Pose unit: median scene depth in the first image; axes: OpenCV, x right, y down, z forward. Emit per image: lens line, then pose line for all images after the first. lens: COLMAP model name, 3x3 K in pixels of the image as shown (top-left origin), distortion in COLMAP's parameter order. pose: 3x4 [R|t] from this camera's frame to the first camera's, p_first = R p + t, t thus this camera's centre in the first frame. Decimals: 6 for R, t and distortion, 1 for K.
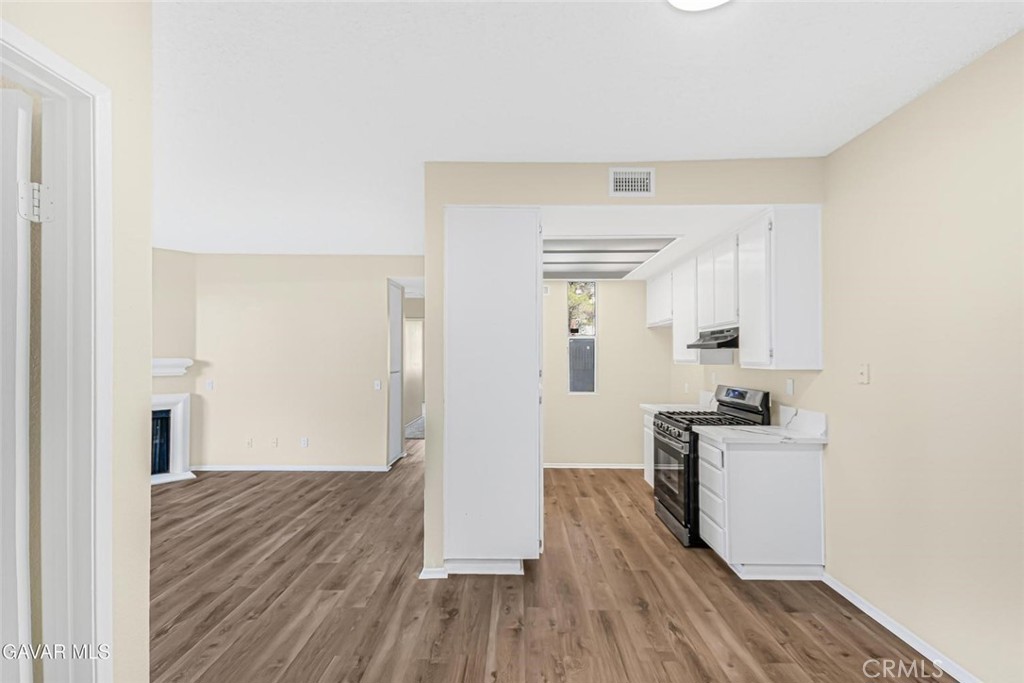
lens RADIAL K [[438.8, 0, 511.2], [0, 438.8, 356.3], [0, 0, 1]] dist [0.003371, 0.000204]
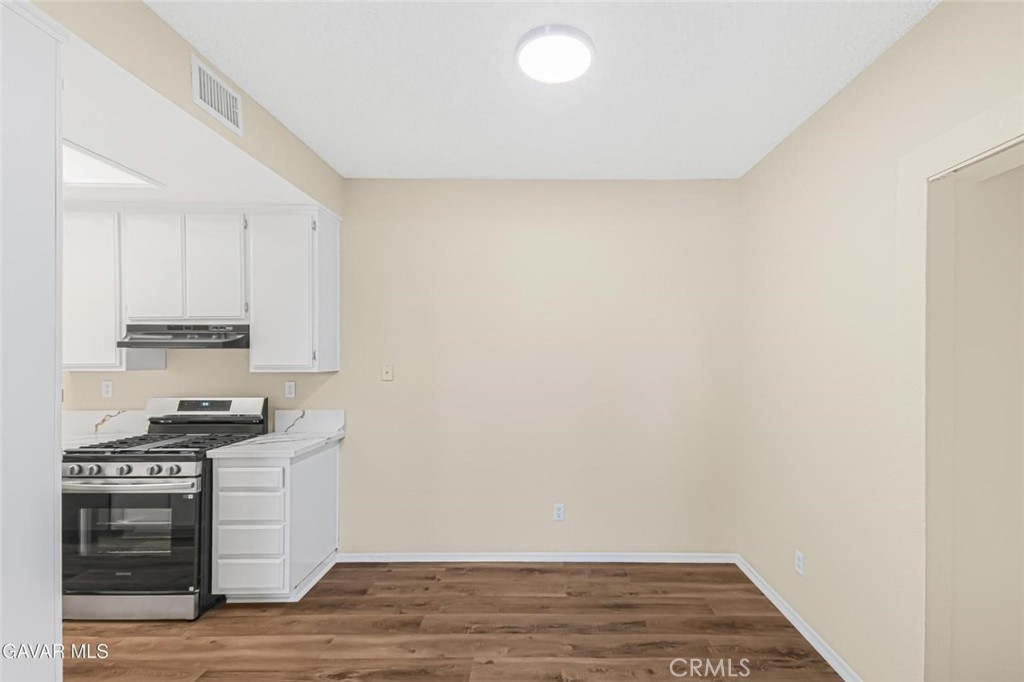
lens RADIAL K [[443.5, 0, 541.1], [0, 443.5, 364.1], [0, 0, 1]] dist [0.000825, 0.000206]
pose [[-0.018364, -0.013005, 0.999747, -0.405875], [-0.000304, 0.999915, 0.013002, -0.000960], [-0.999831, -0.000065, -0.018366, 0.511150]]
